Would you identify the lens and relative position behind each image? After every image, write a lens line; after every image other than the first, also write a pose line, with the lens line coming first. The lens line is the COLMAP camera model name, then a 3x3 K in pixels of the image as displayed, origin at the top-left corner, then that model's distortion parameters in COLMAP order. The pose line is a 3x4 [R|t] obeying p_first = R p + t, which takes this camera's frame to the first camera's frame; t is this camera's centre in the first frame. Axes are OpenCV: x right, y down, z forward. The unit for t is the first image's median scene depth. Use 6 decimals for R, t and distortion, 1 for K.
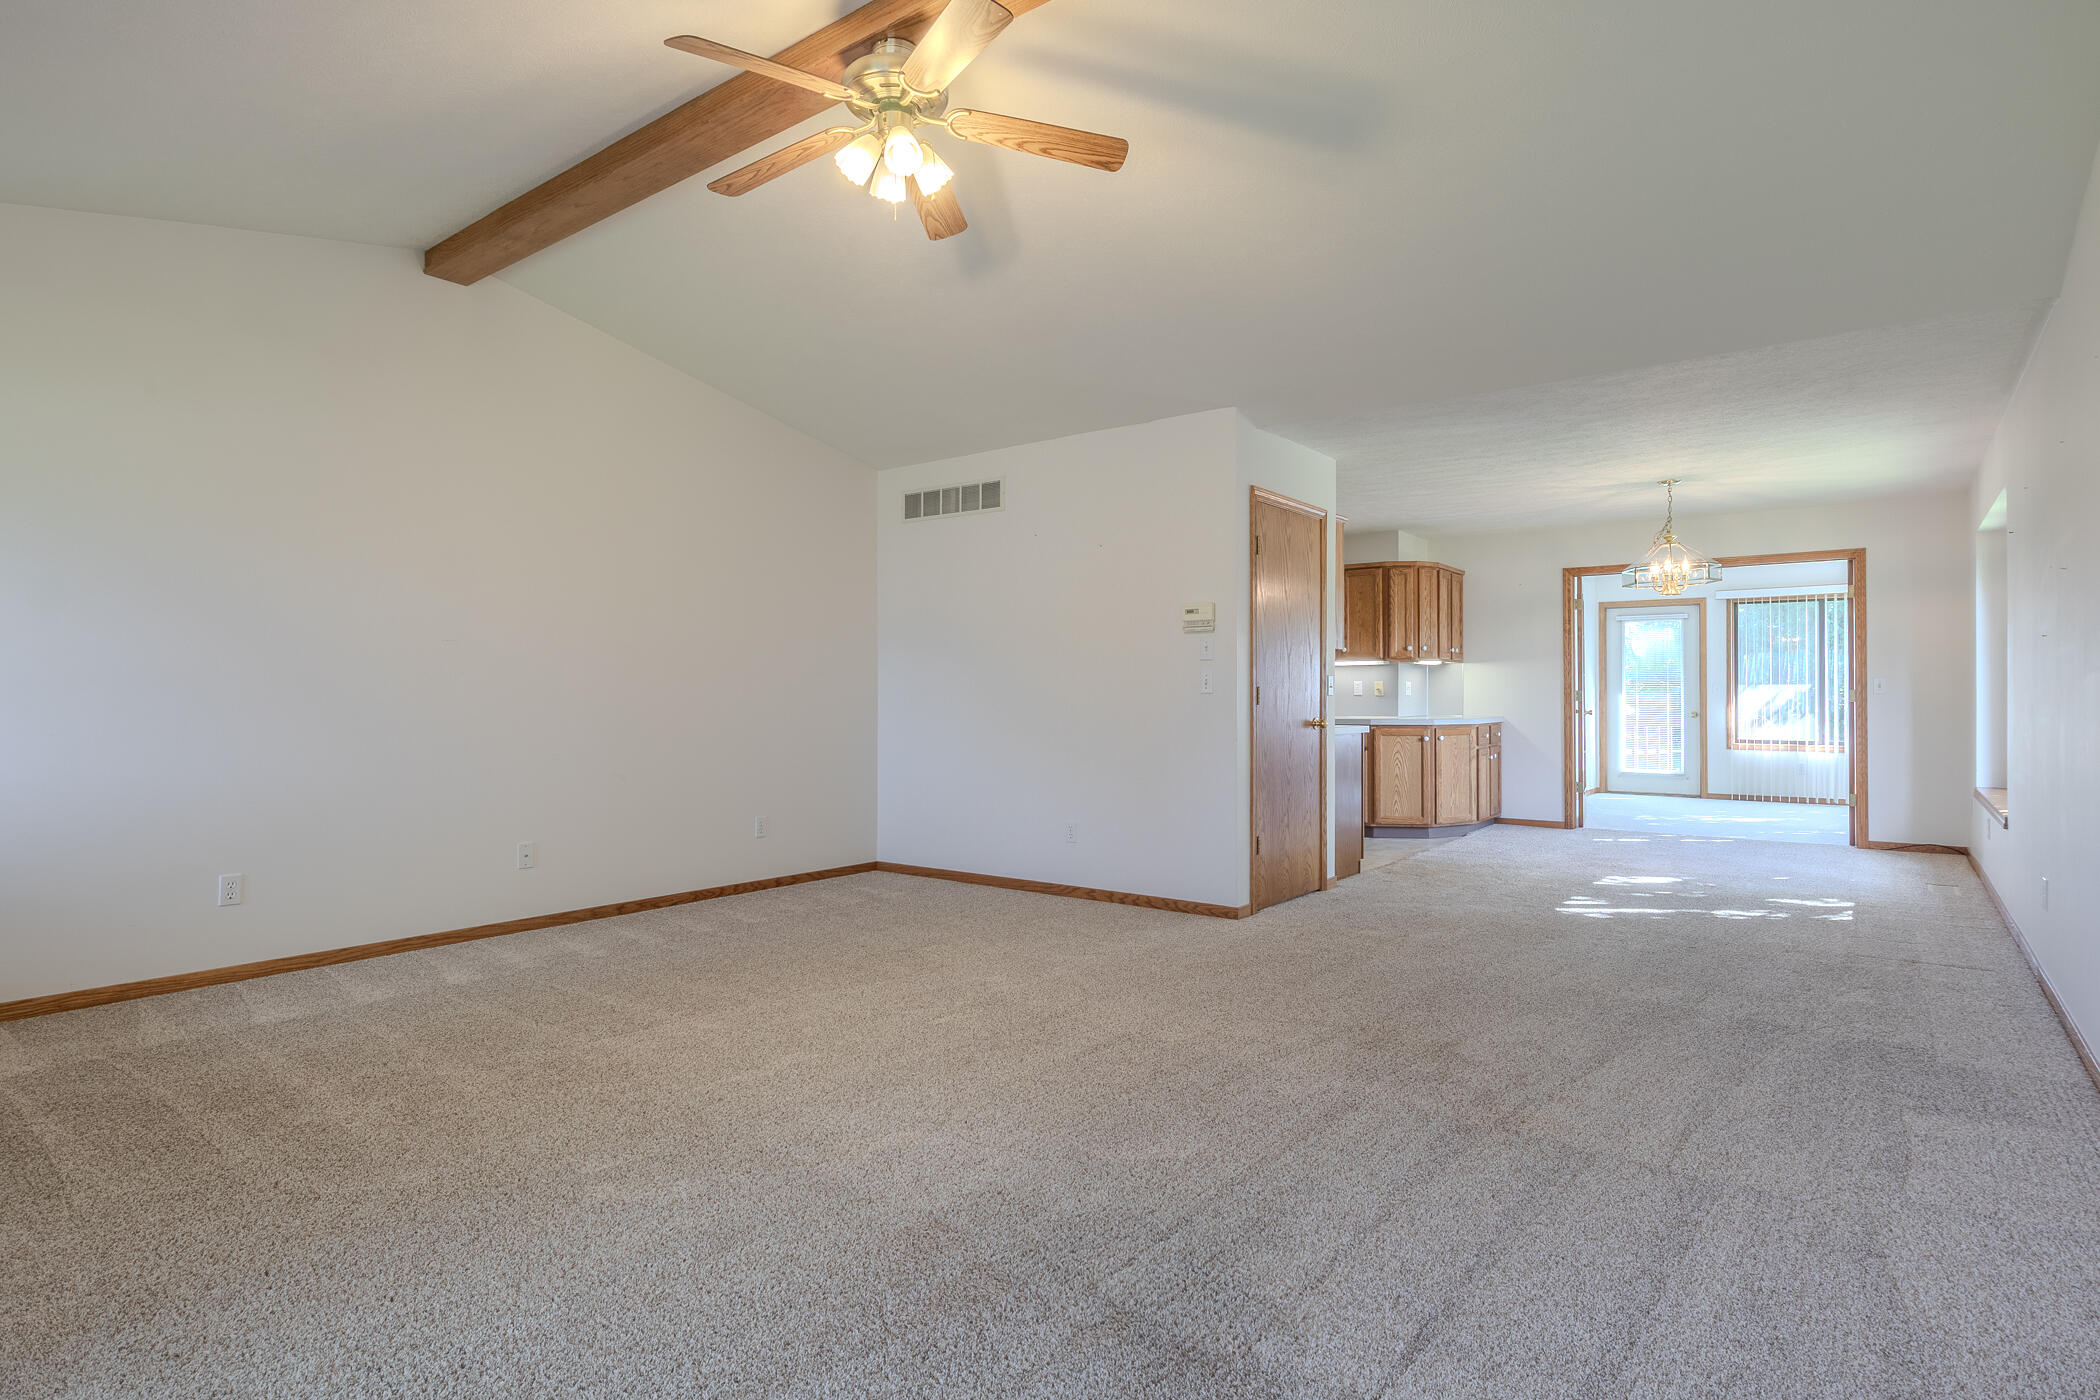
lens RADIAL K [[1082.8, 0, 1045.3], [0, 1082.8, 699.5], [0, 0, 1]] dist [-0.001773, -0.001028]
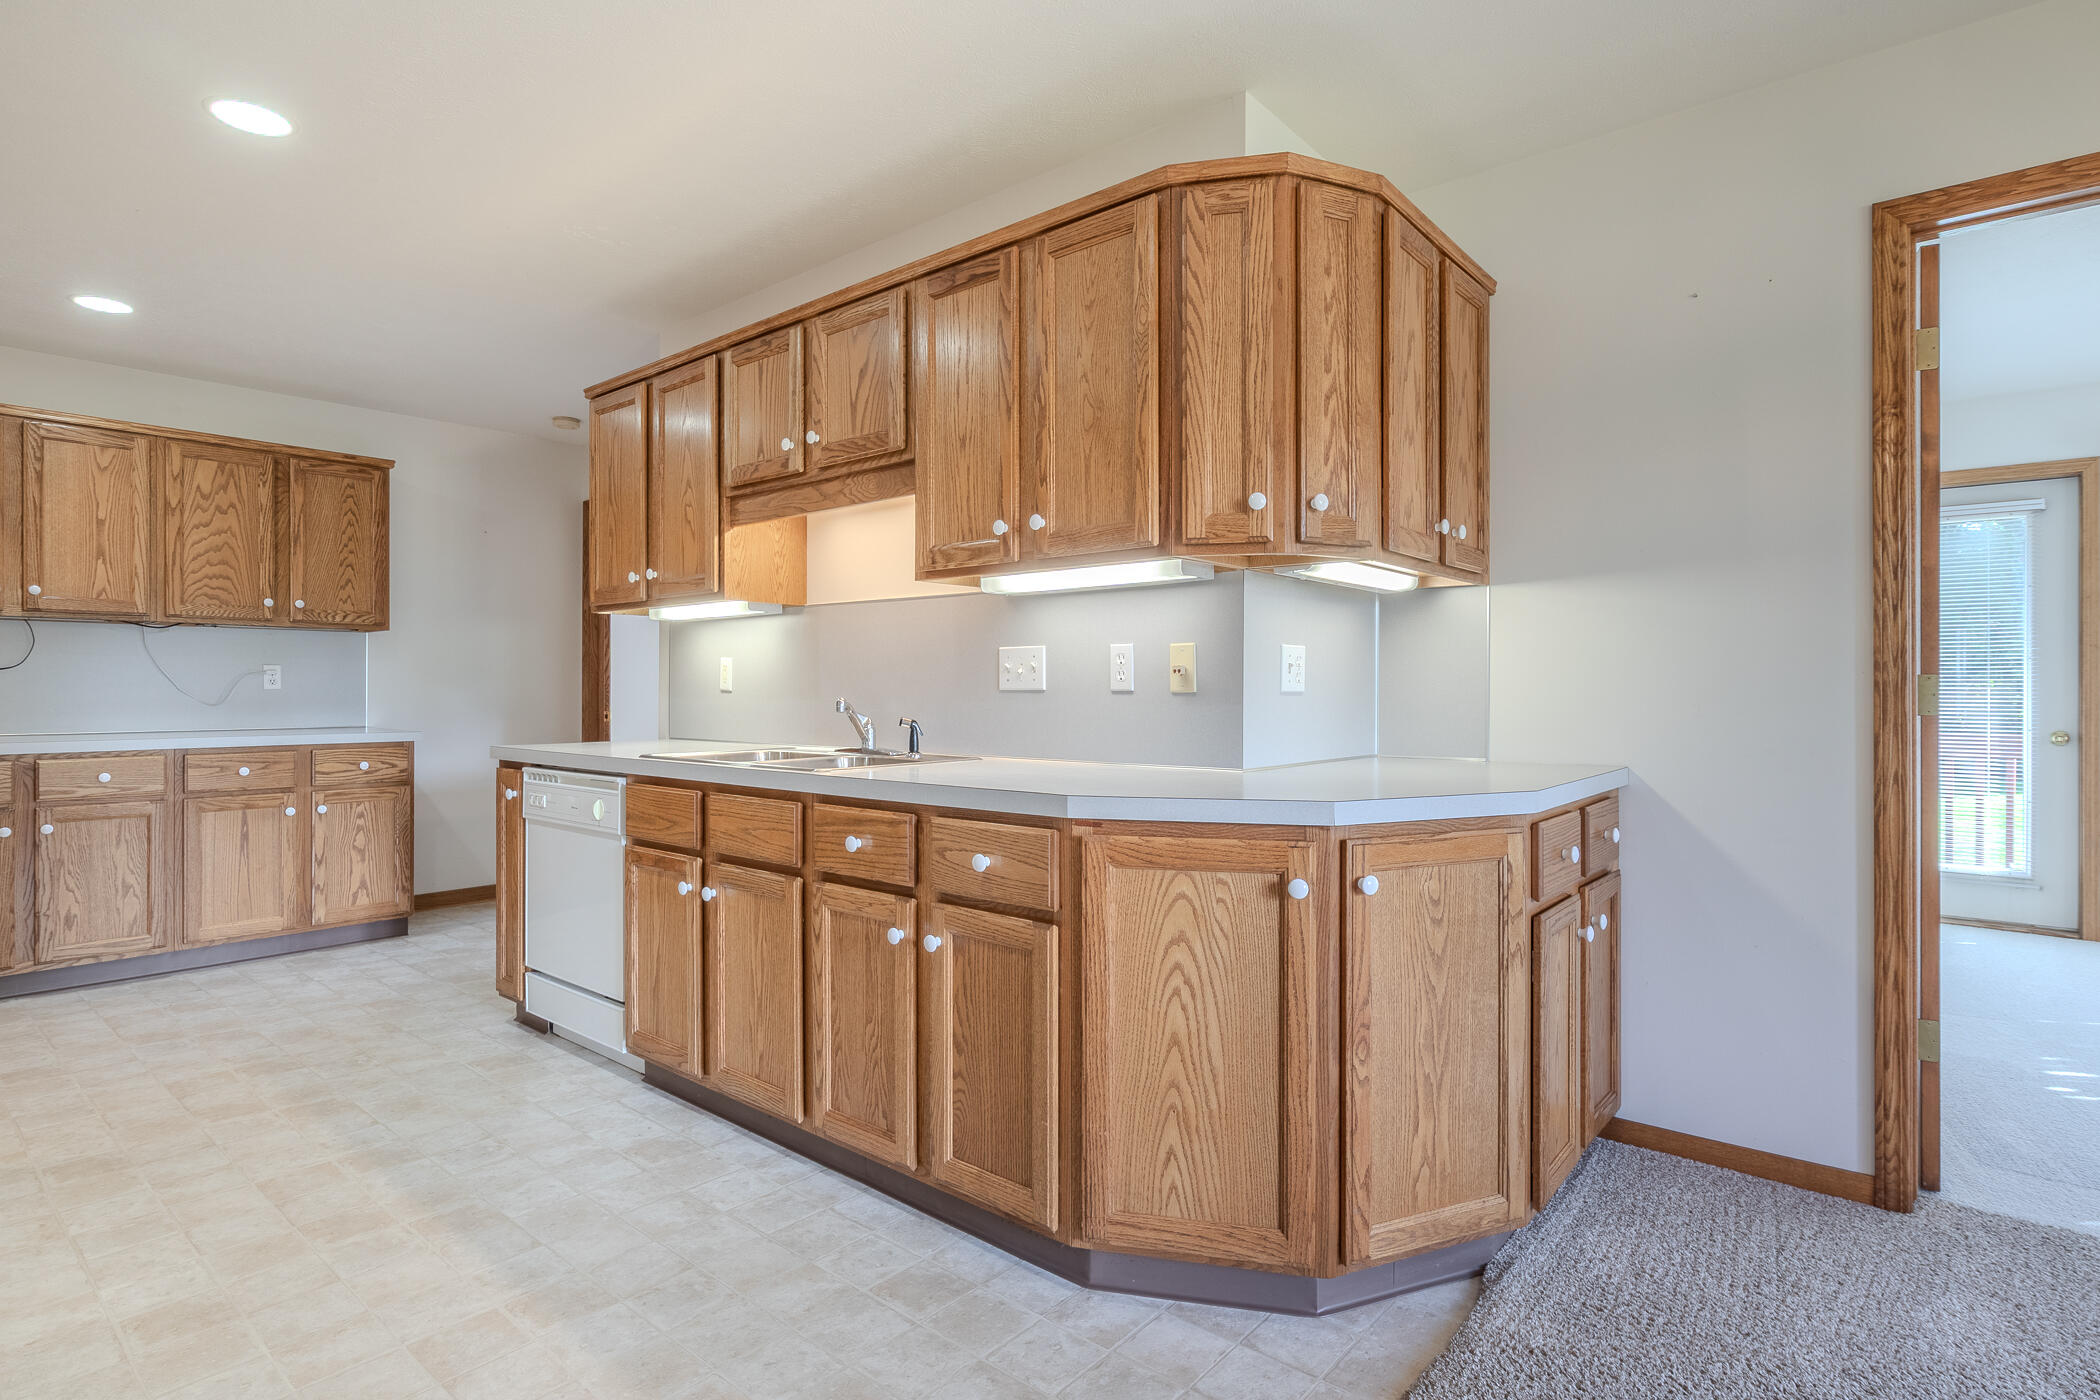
lens RADIAL K [[1082.8, 0, 1045.3], [0, 1082.8, 699.5], [0, 0, 1]] dist [-0.001773, -0.001028]
pose [[0.998881, 0.003725, -0.047140, 0.281315], [-0.003267, 0.999947, 0.009795, -0.004239], [0.047174, -0.009630, 0.998840, 0.702978]]
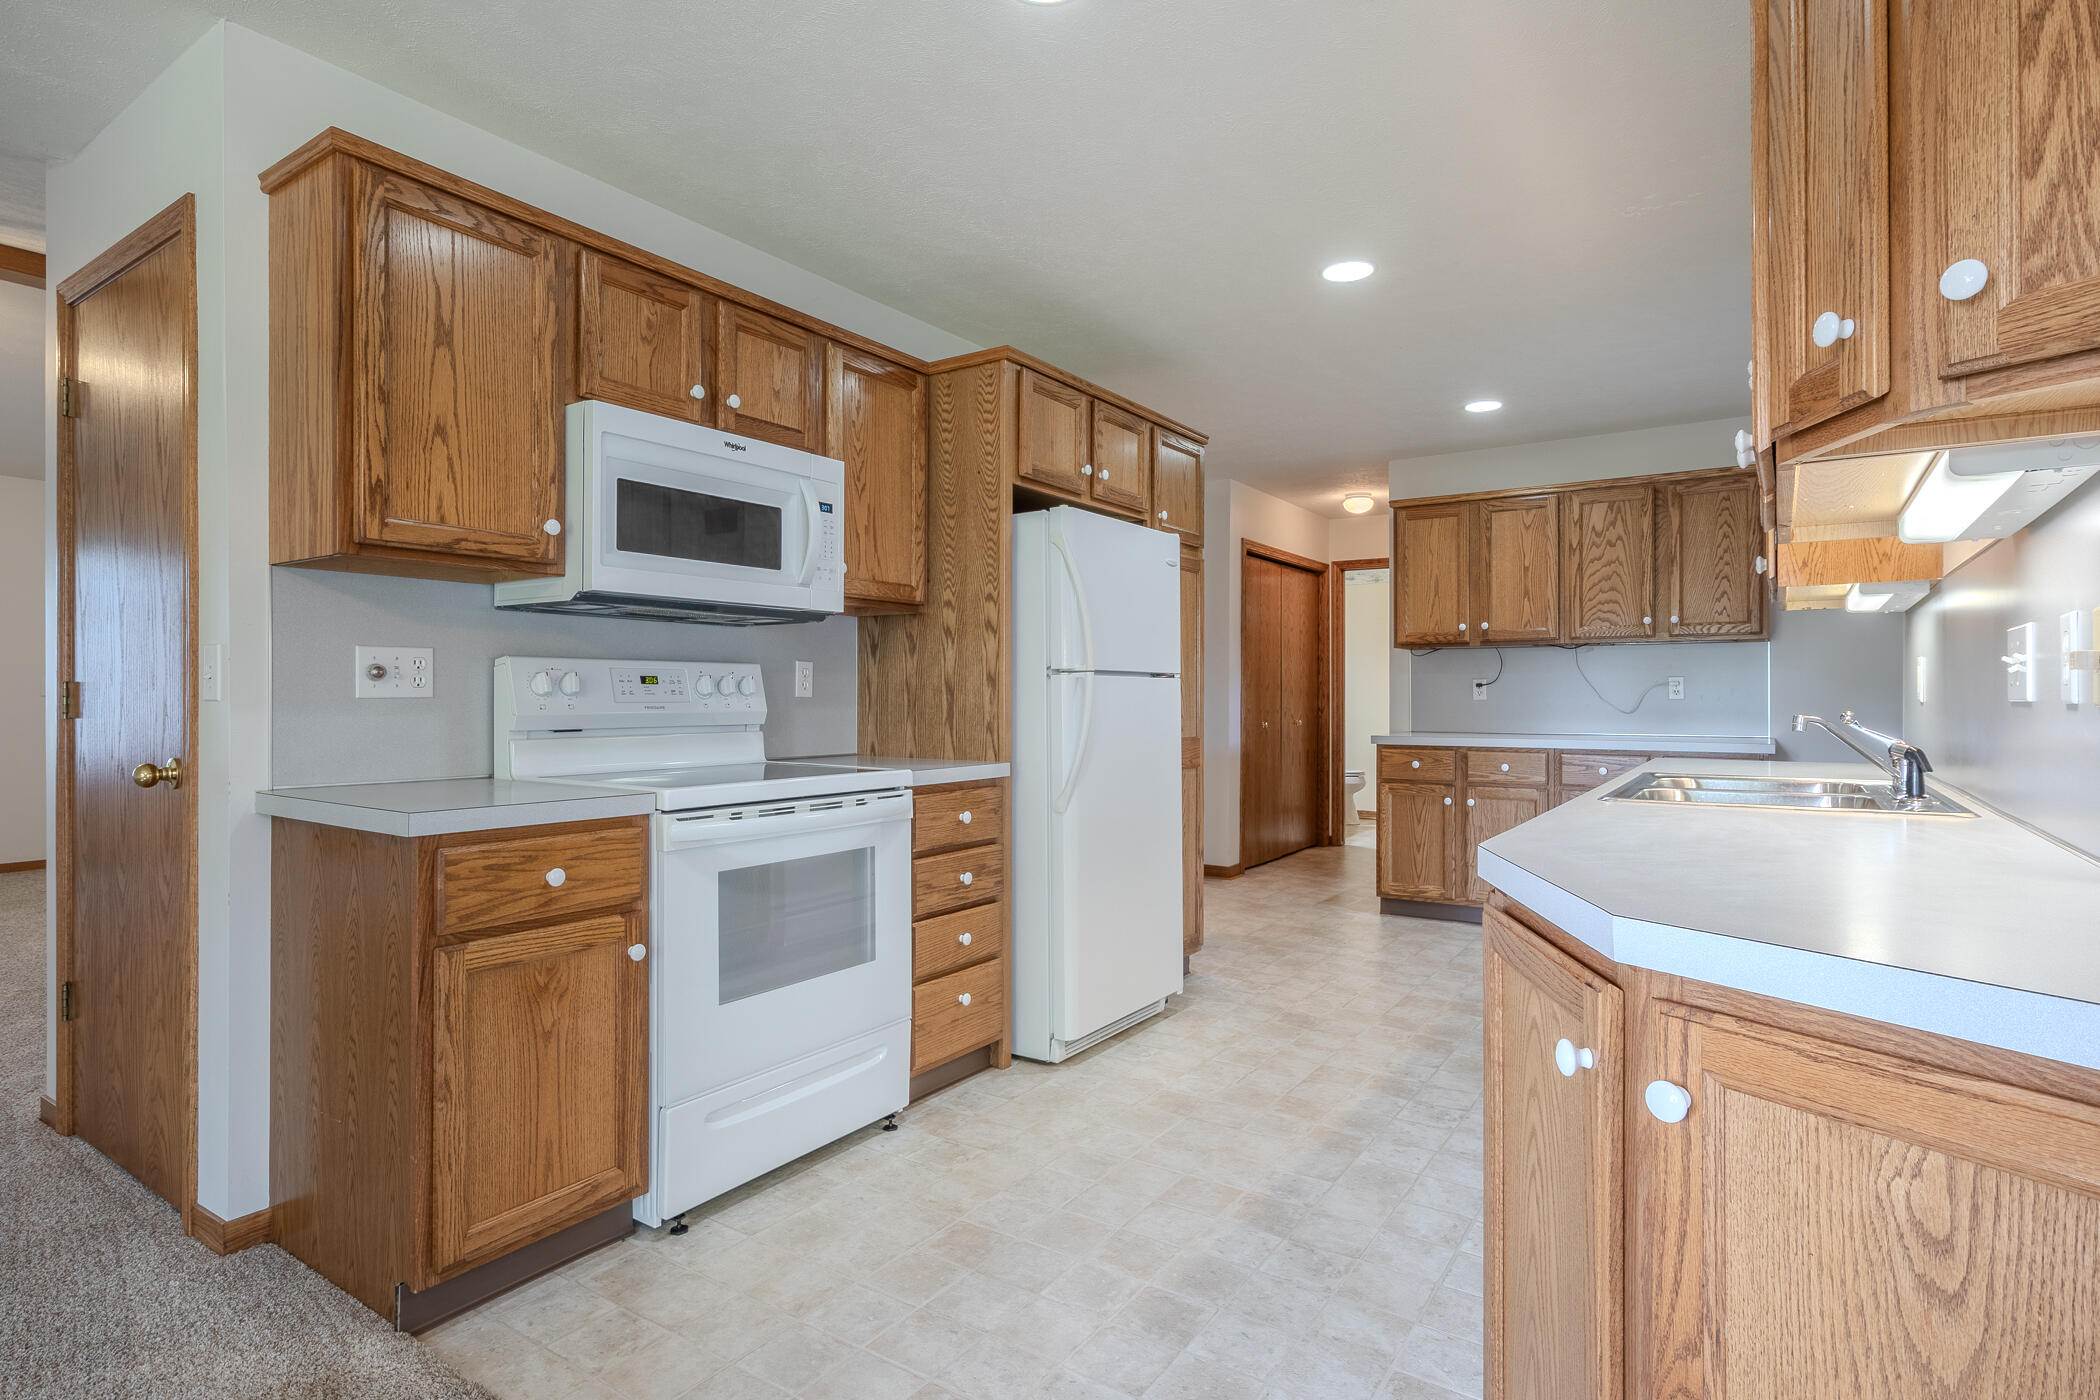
lens RADIAL K [[1082.8, 0, 1045.3], [0, 1082.8, 699.5], [0, 0, 1]] dist [-0.001773, -0.001028]
pose [[0.052678, 0.004366, -0.998602, 0.428257], [-0.000440, 0.999990, 0.004348, -0.005001], [0.998611, 0.000211, 0.052679, 0.846089]]
